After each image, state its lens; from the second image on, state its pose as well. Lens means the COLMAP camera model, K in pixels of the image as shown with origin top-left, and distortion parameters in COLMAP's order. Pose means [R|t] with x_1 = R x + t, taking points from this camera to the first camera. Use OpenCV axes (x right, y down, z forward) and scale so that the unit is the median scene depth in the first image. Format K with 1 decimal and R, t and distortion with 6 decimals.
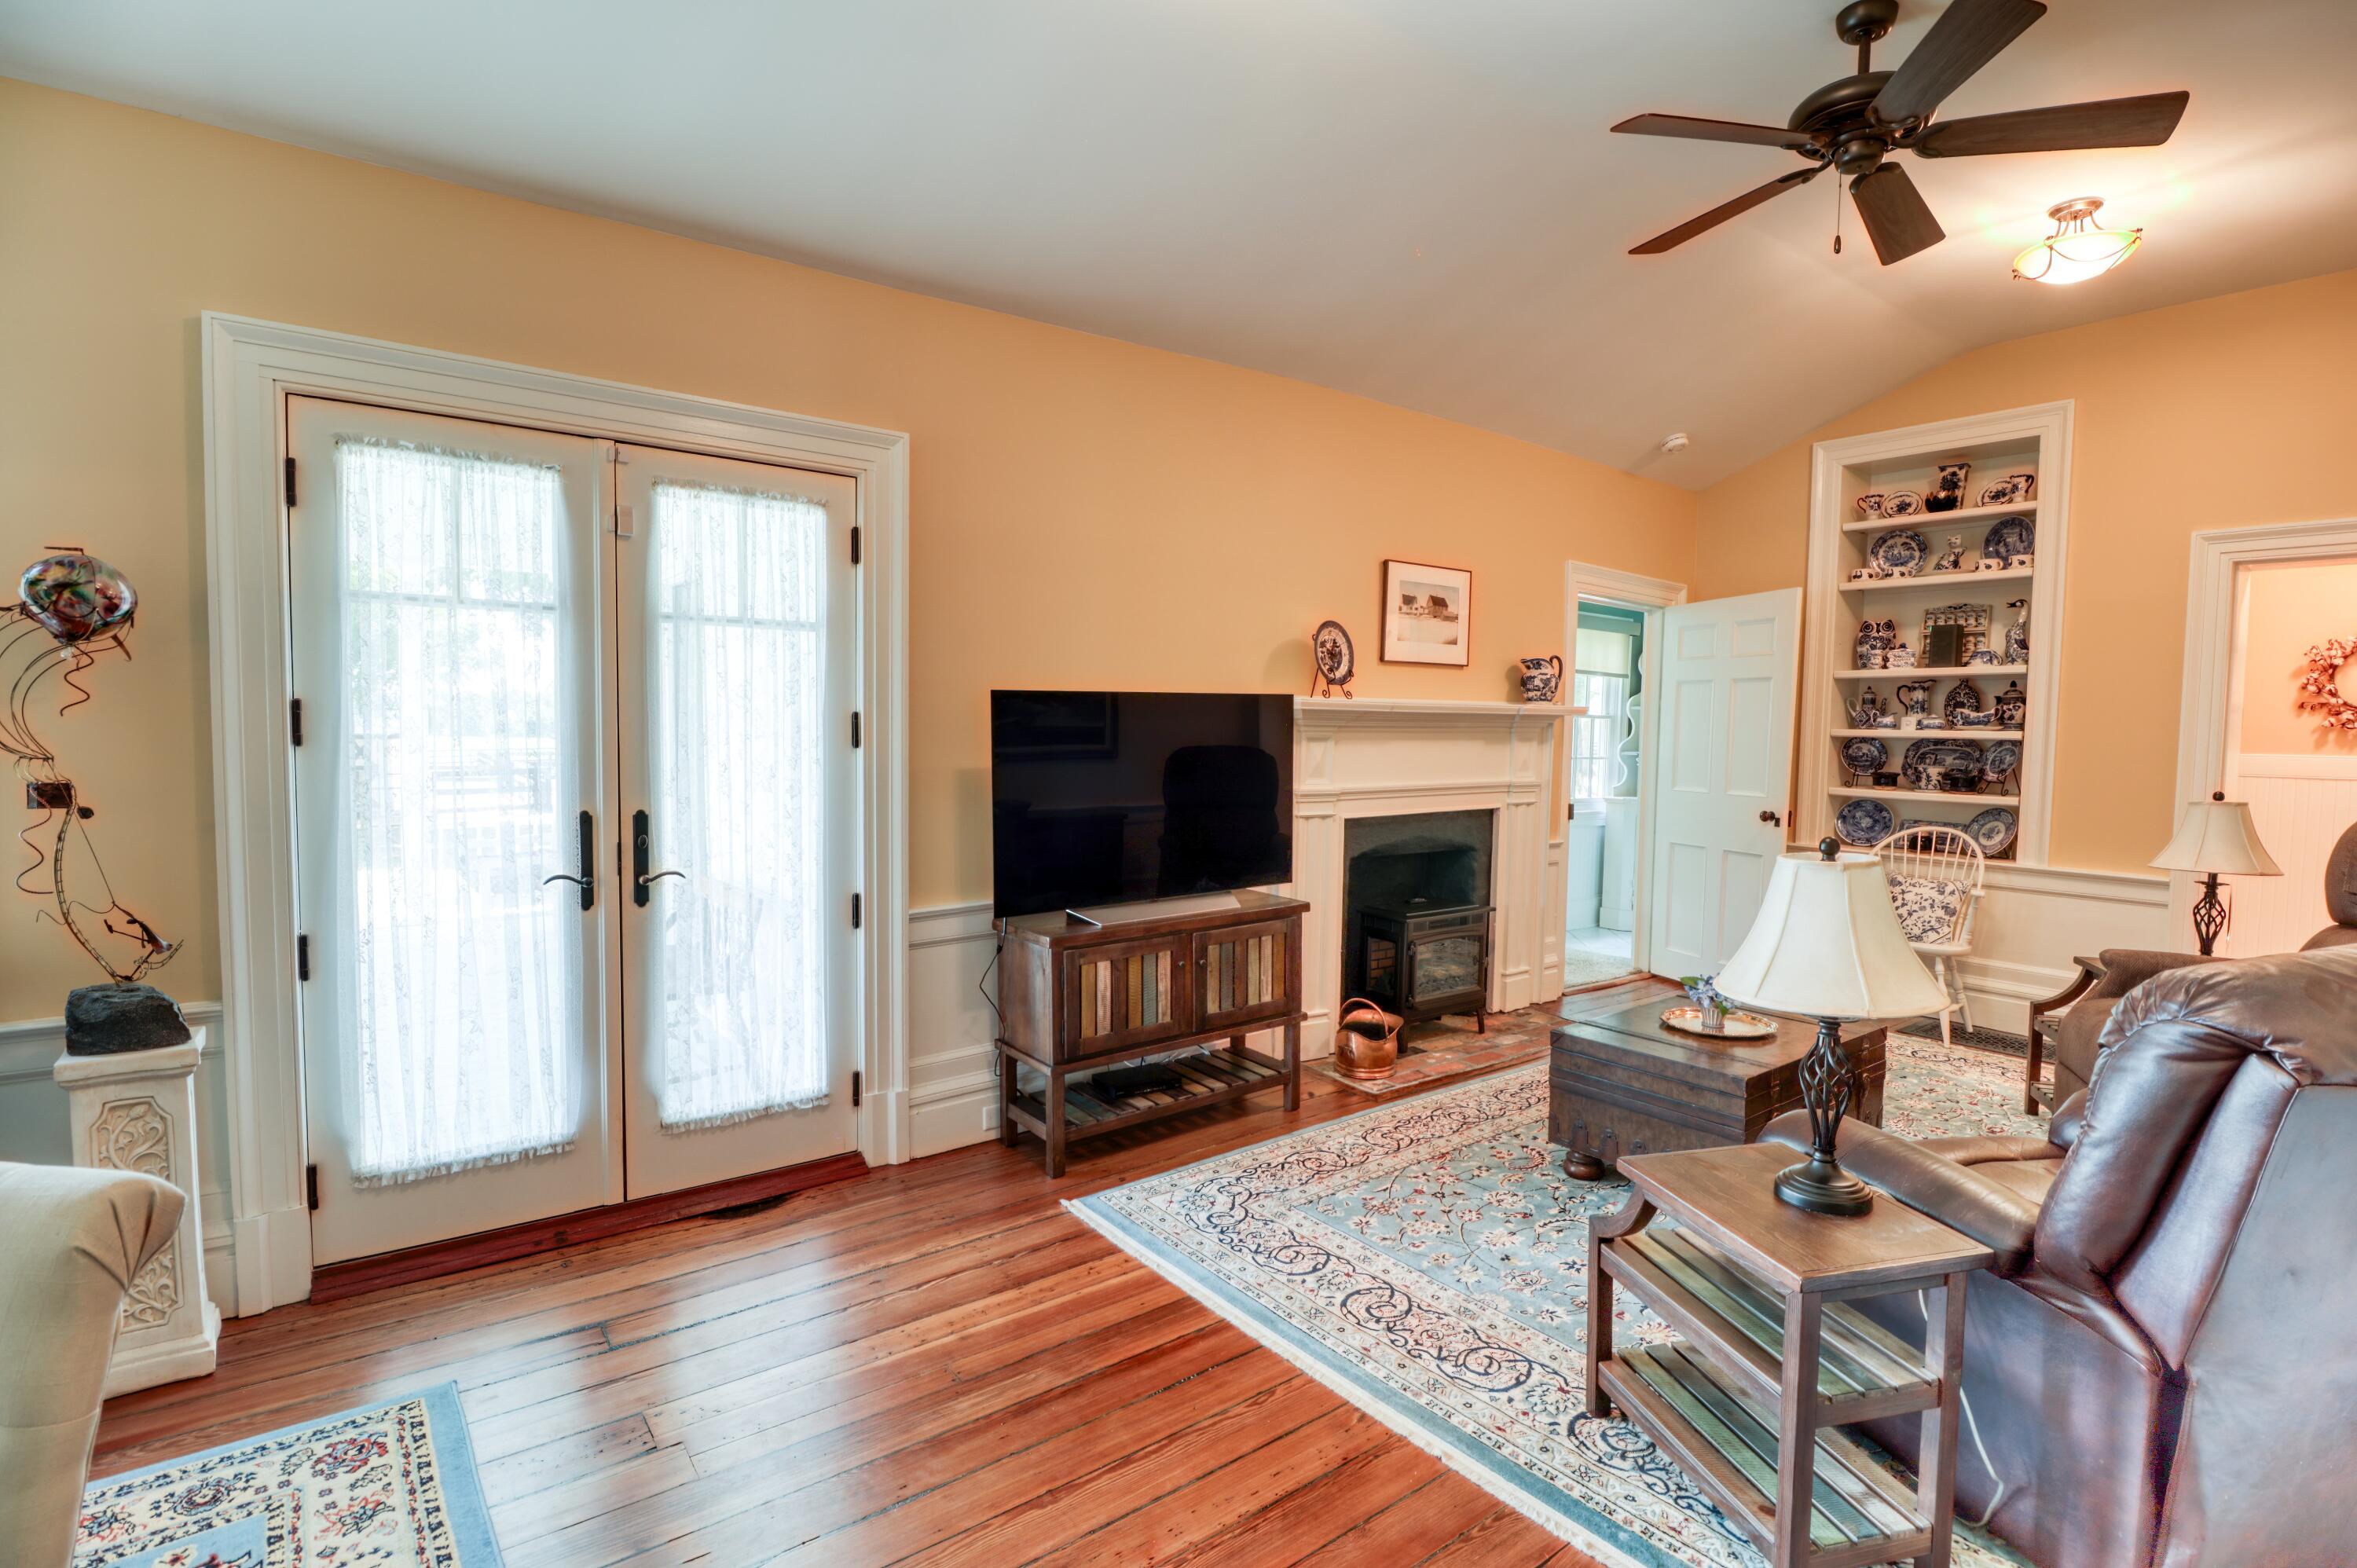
lens RADIAL K [[1126.2, 0, 1197.1], [0, 1126.2, 785.7], [0, 0, 1]] dist [0.000127, -0.013378]
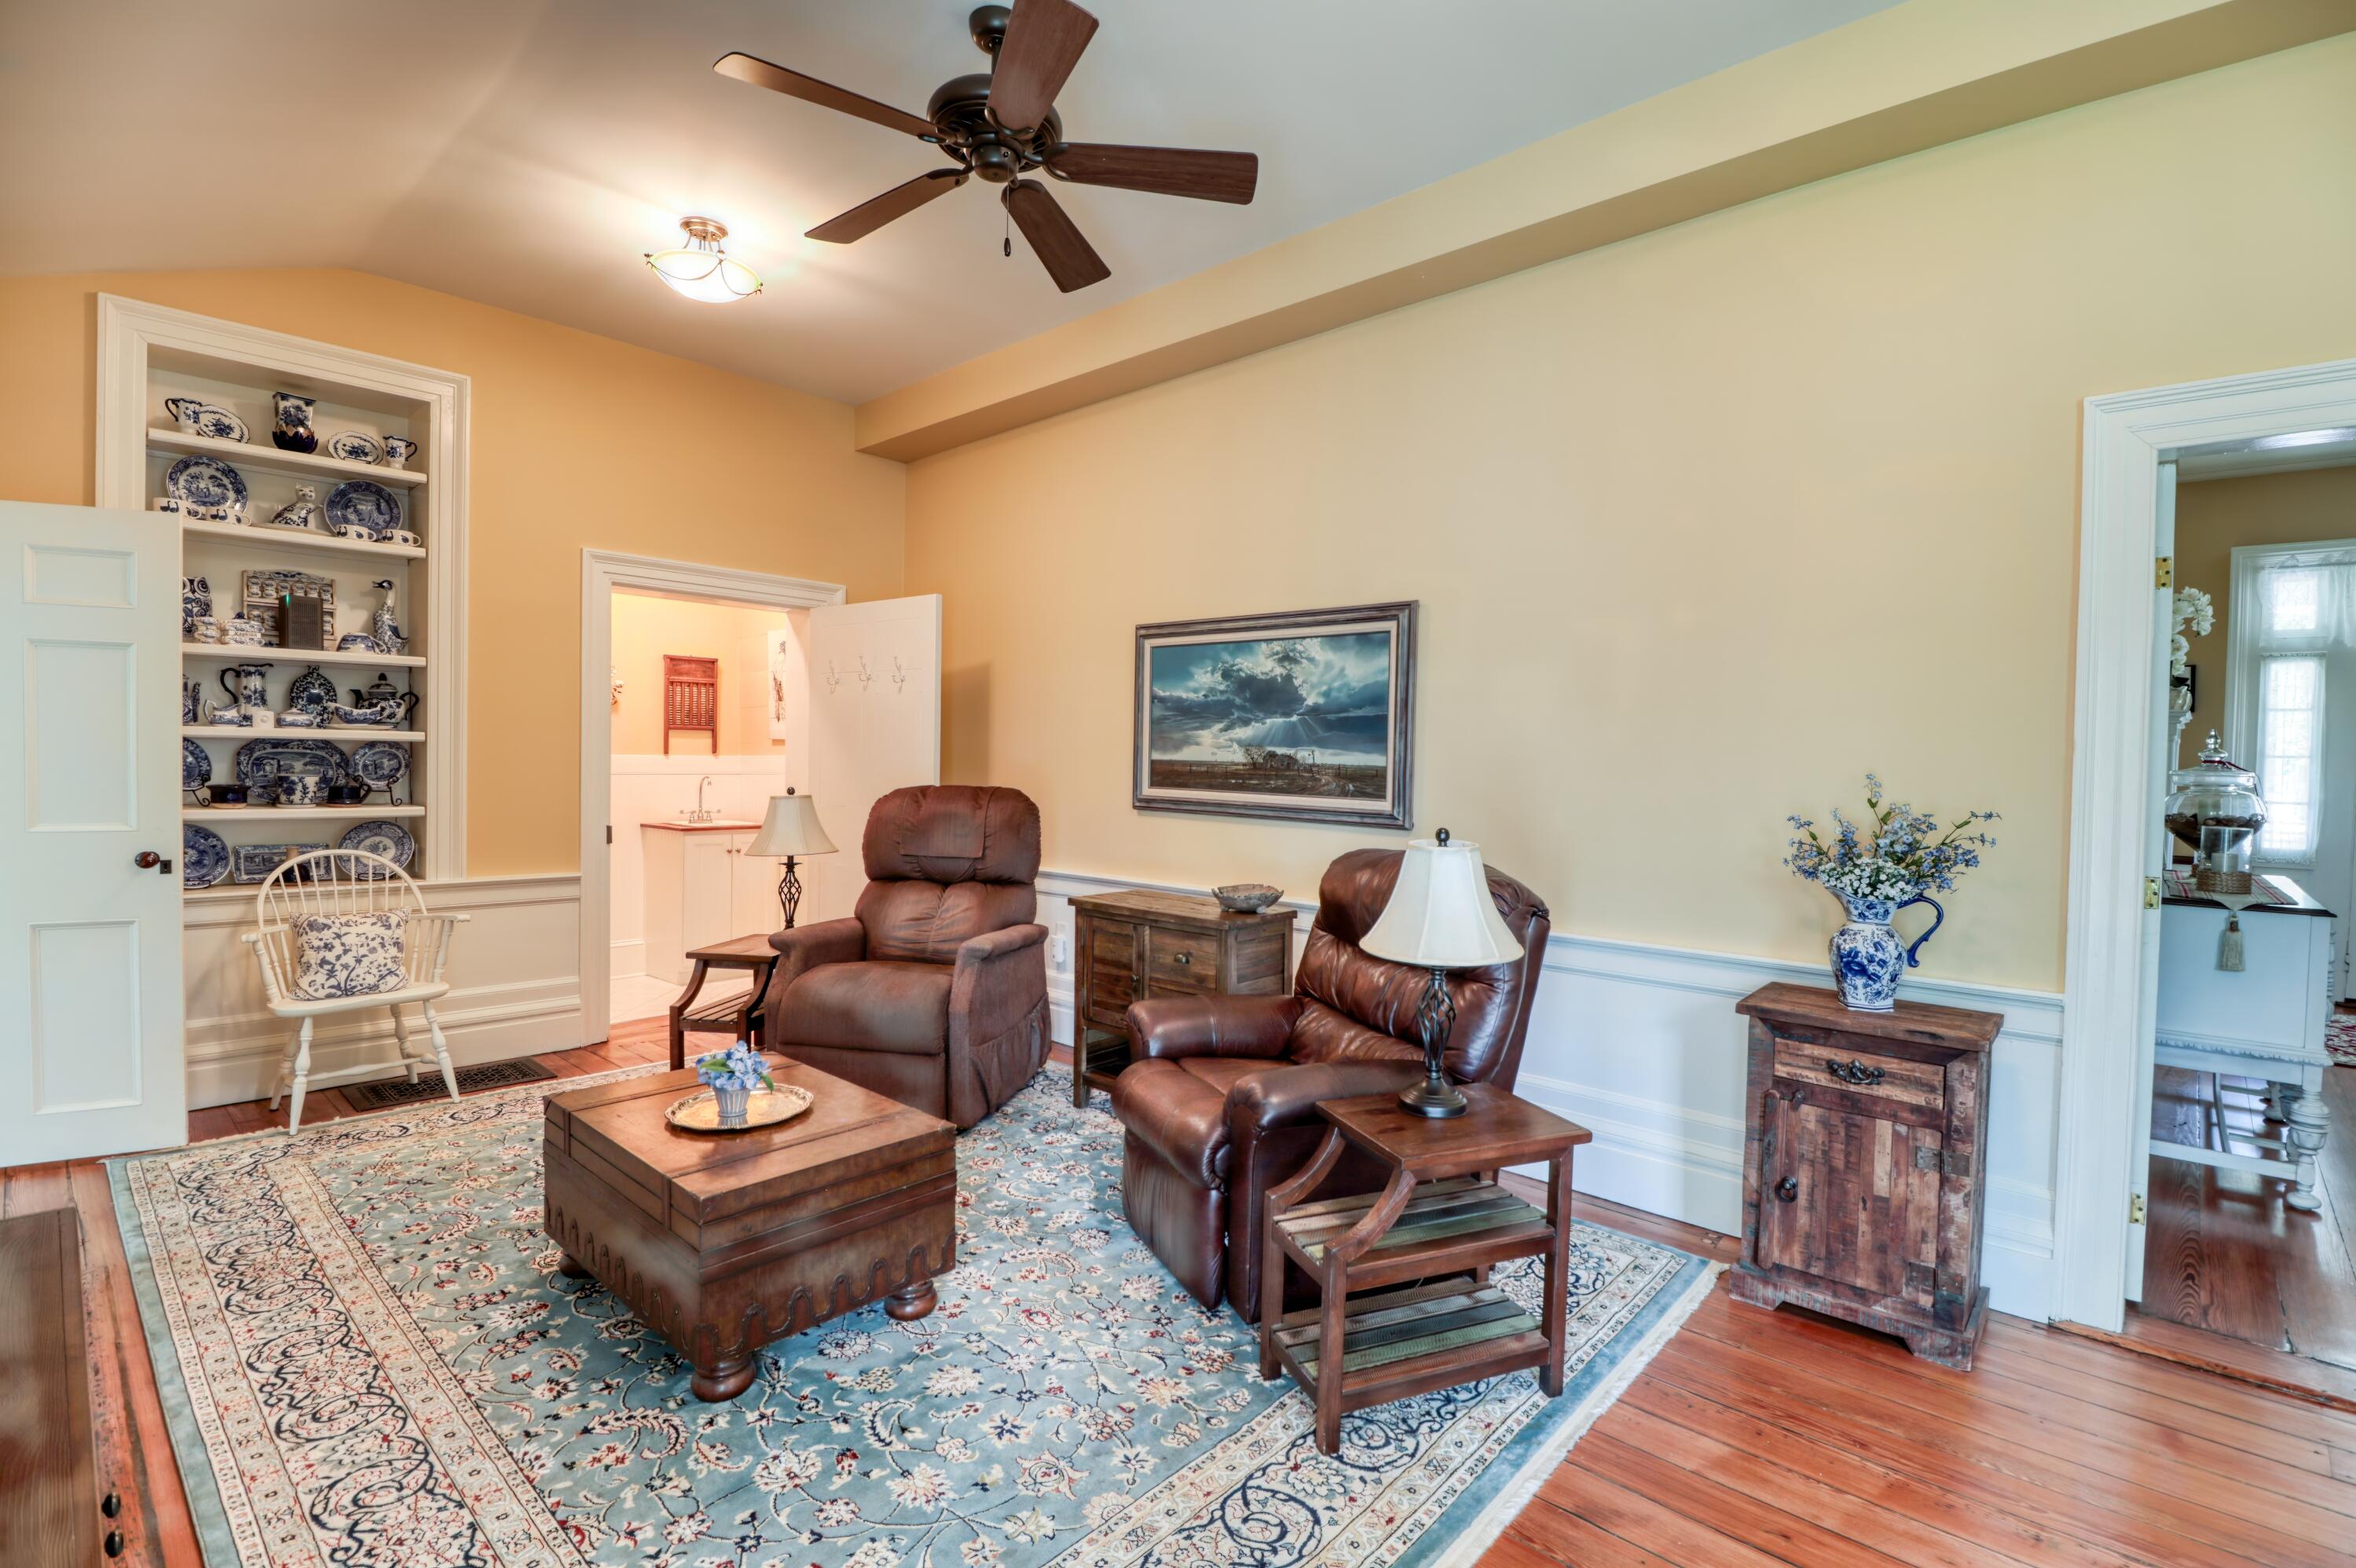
lens RADIAL K [[1097.5, 0, 1213.9], [0, 1097.5, 786.3], [0, 0, 1]] dist [0.000043, -0.012703]
pose [[-0.185537, -0.041726, 0.981751, -0.223919], [0.032261, 0.998301, 0.048526, -0.026287], [-0.982108, 0.040675, -0.183876, 0.526955]]
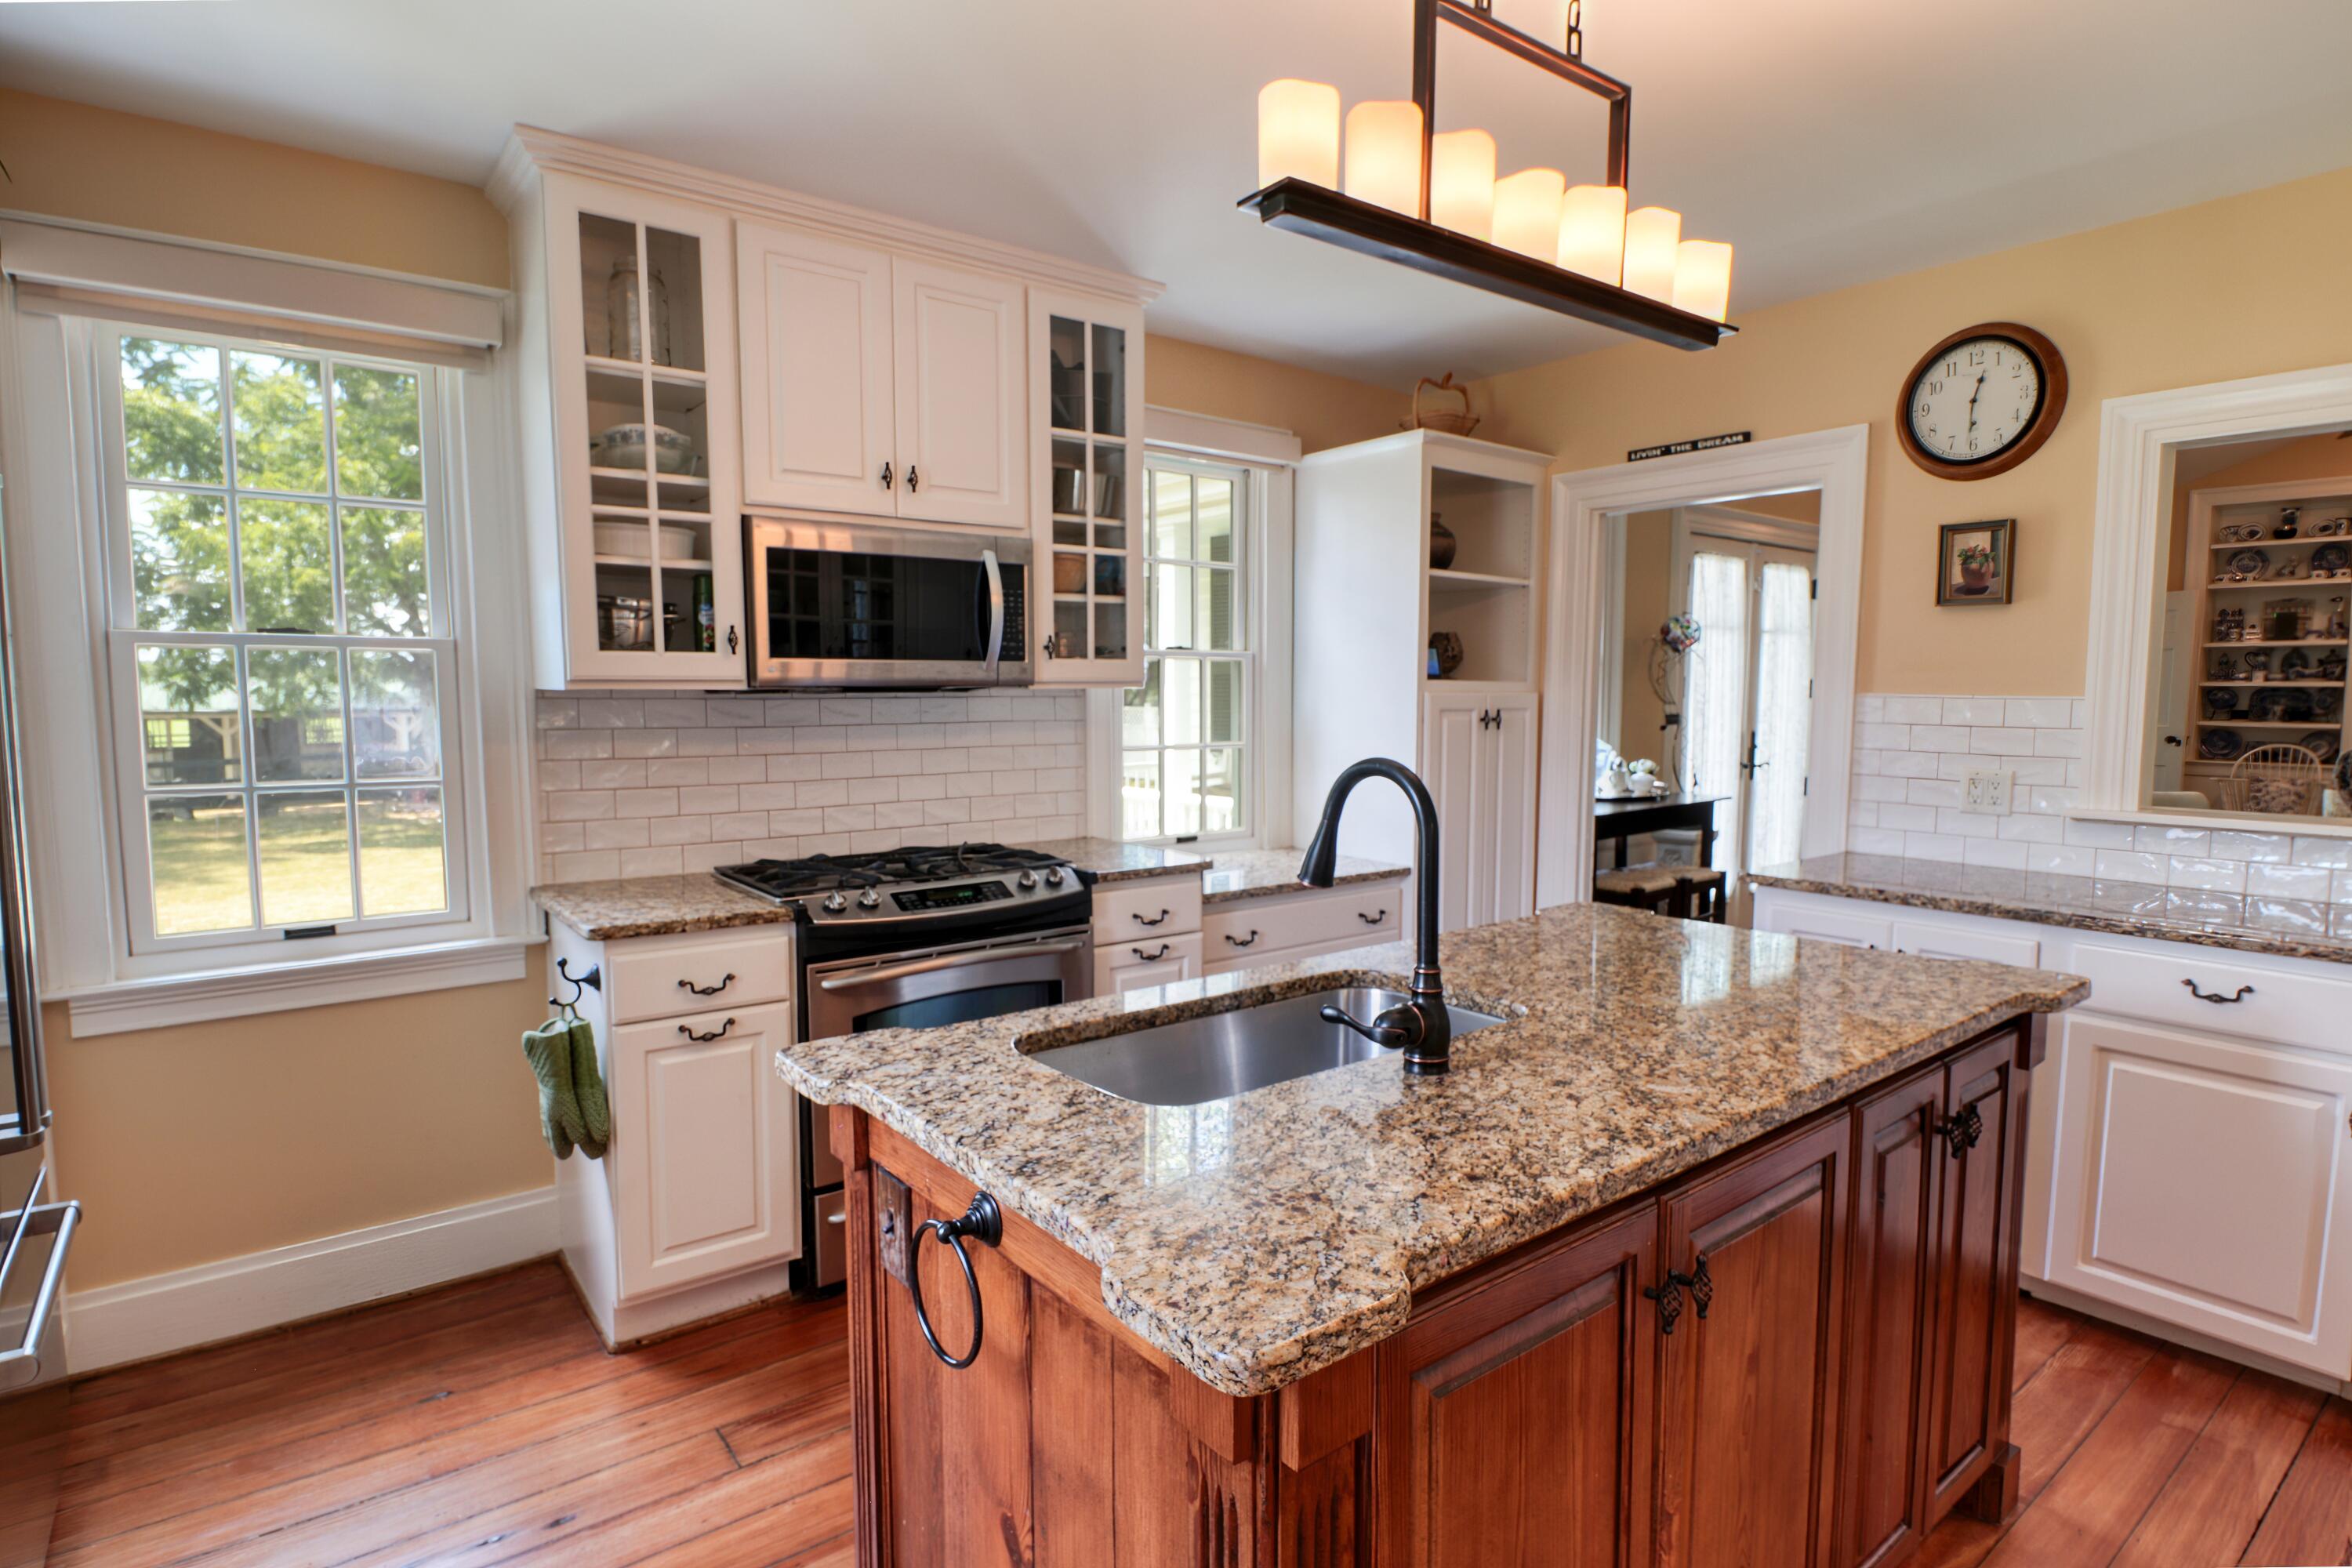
lens RADIAL K [[1191.9, 0, 1190.8], [0, 1191.9, 788.8], [0, 0, 1]] dist [0.004607, -0.012955]
pose [[0.999802, -0.014881, 0.013183, -0.874846], [0.014497, 0.999483, 0.028697, 0.029339], [-0.013603, -0.028501, 0.999501, -0.618304]]
